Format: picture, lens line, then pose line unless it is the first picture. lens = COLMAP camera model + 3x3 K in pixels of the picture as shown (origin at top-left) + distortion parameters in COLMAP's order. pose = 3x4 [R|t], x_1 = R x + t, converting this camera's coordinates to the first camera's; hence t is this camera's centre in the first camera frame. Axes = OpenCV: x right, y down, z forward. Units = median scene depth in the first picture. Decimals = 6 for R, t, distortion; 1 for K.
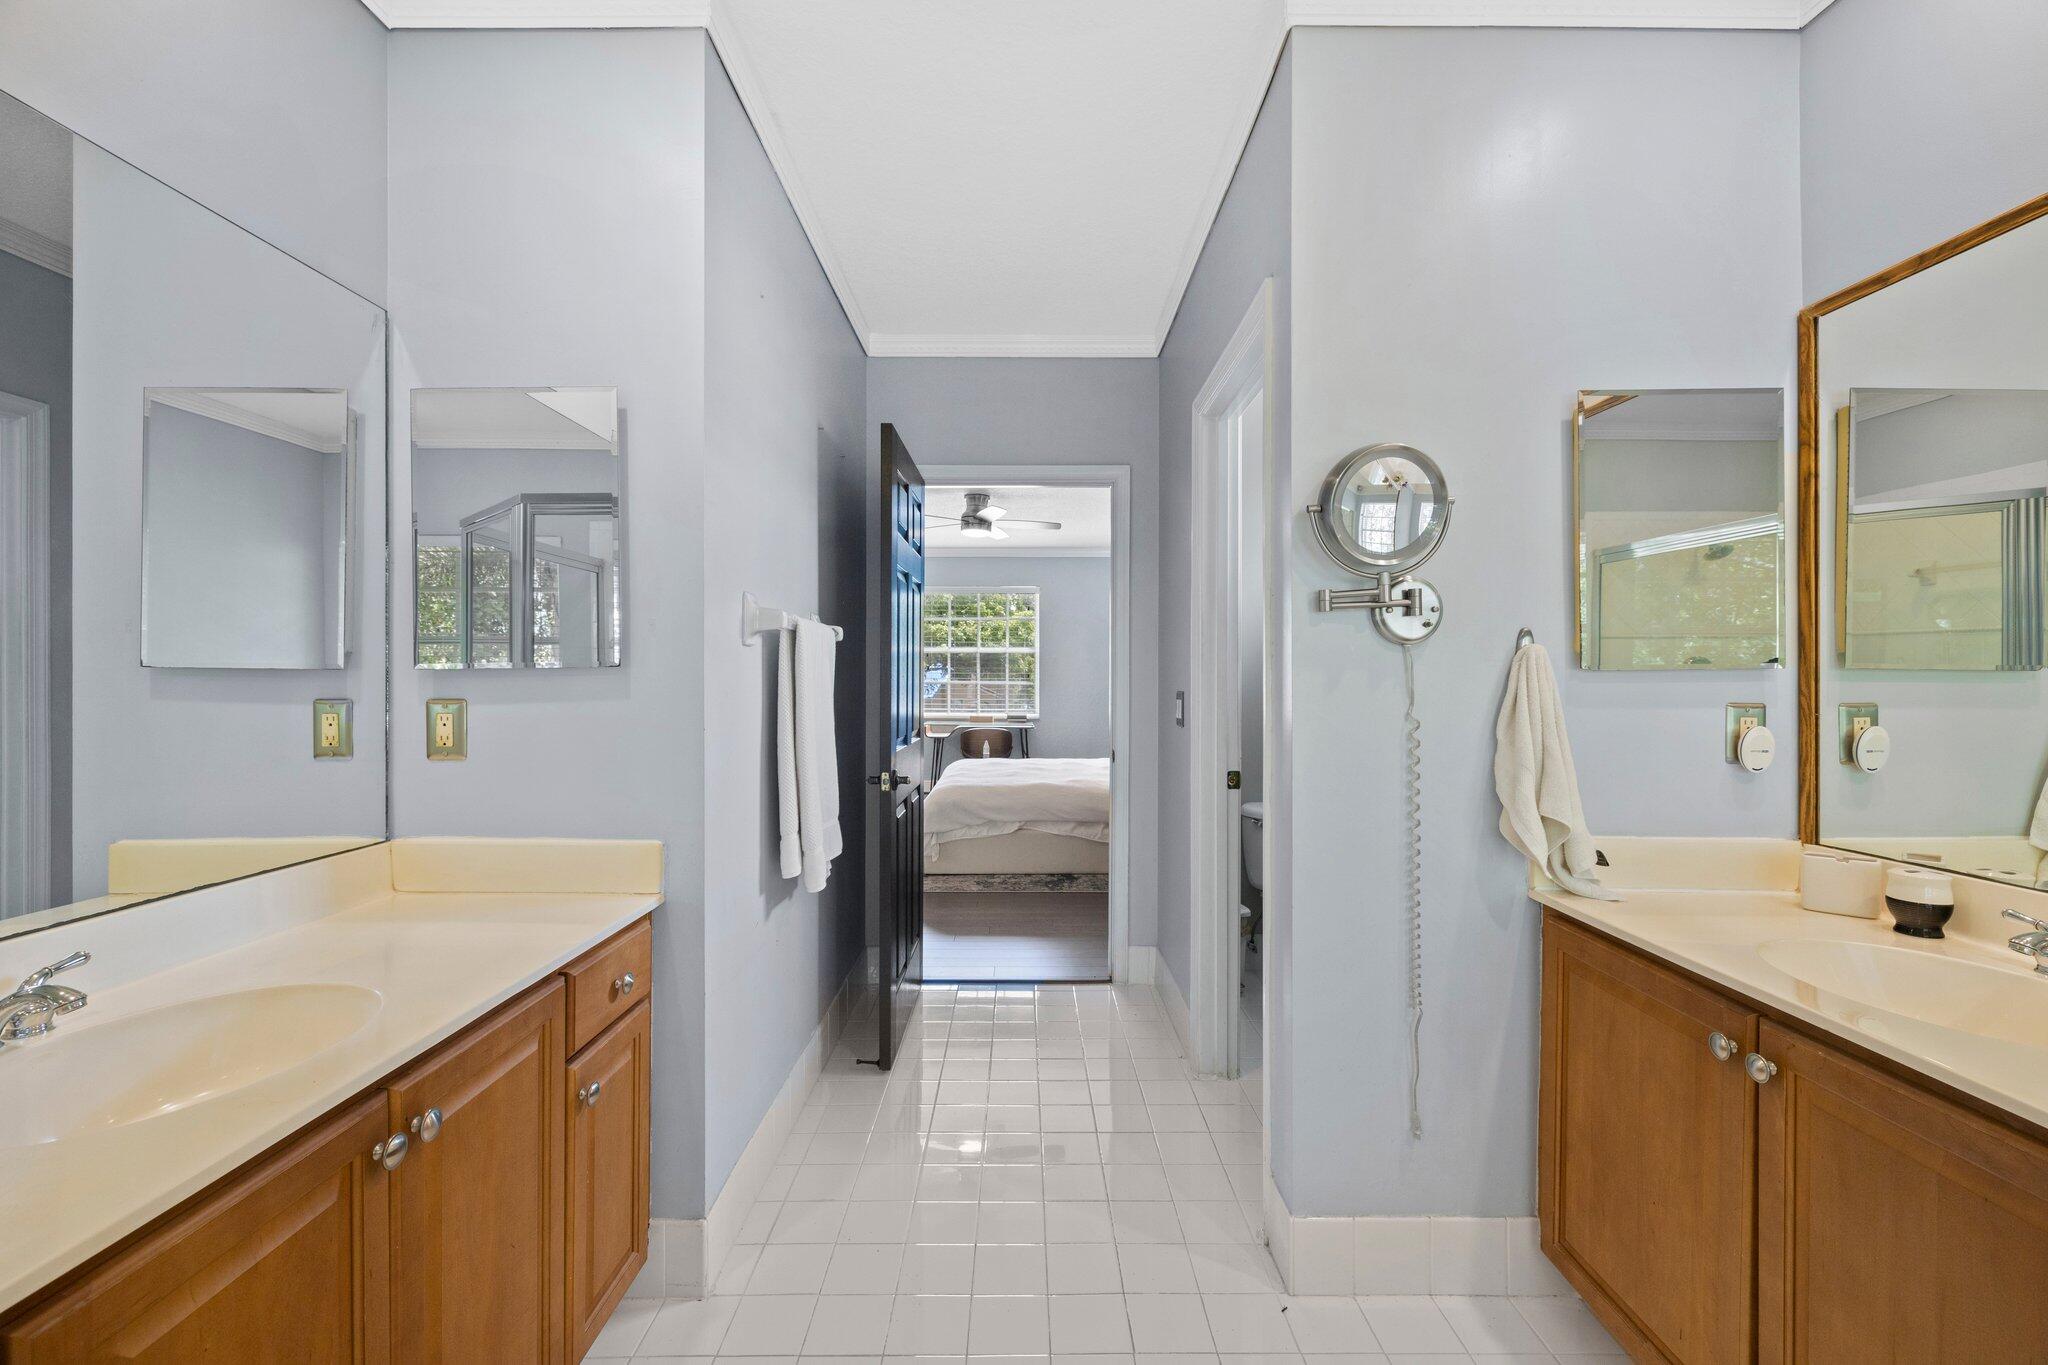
lens RADIAL K [[852.9, 0, 1032.2], [0, 852.9, 675.8], [0, 0, 1]] dist [-0.000041, 0.000001]
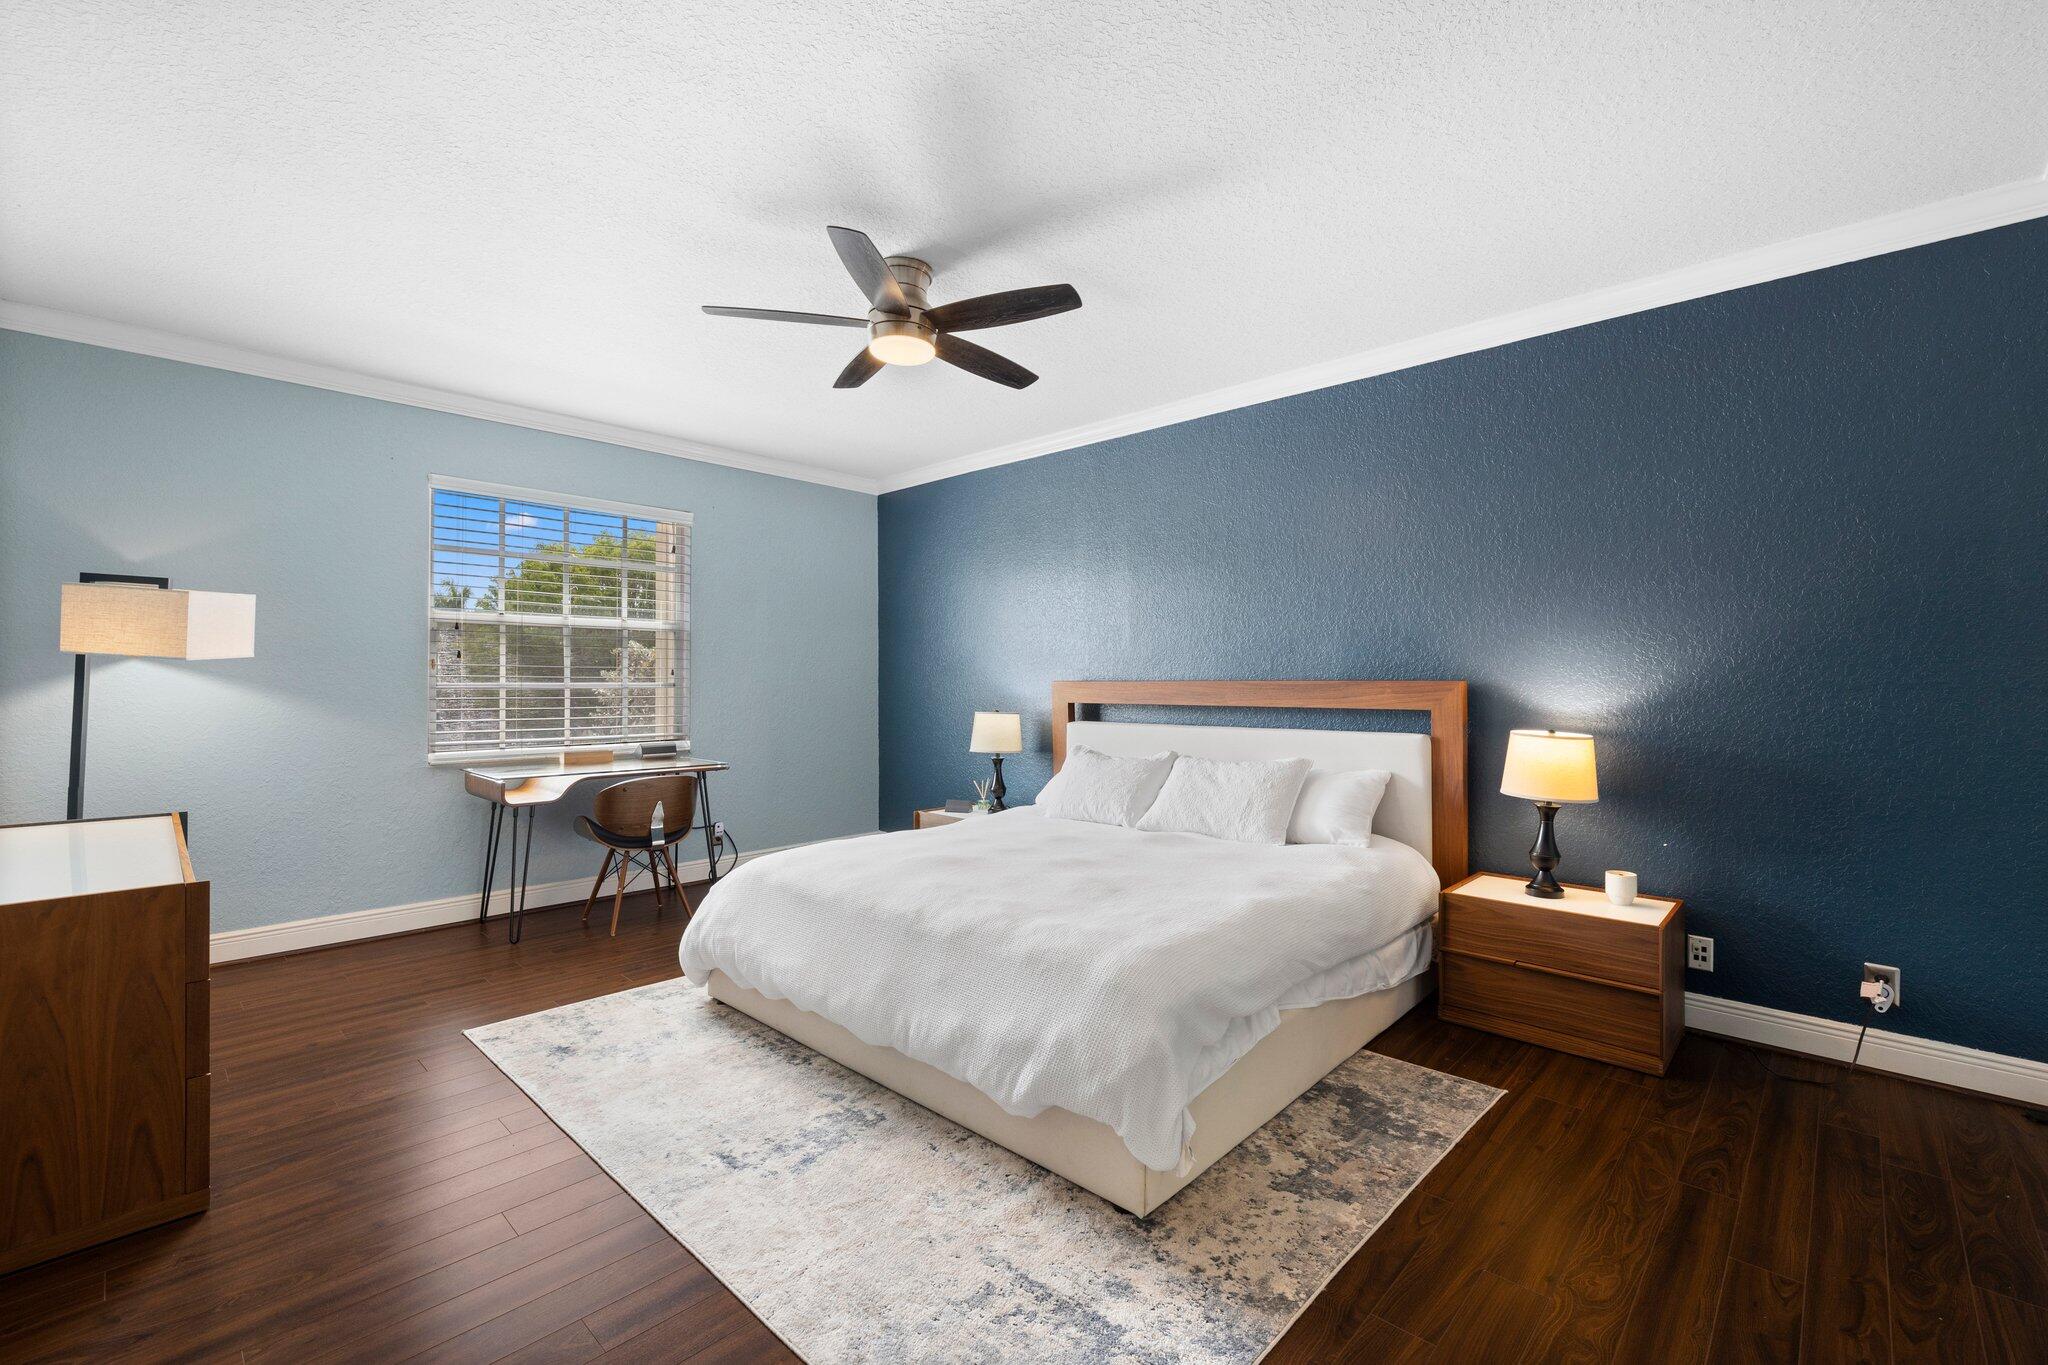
lens RADIAL K [[877.8, 0, 1022.2], [0, 877.8, 677.6], [0, 0, 1]] dist [0.002430, 0.000318]
pose [[0.695482, 0.003709, 0.718534, -0.255909], [-0.005352, 0.999986, 0.000018, 0.002211], [-0.718524, -0.003859, 0.695492, 0.459314]]
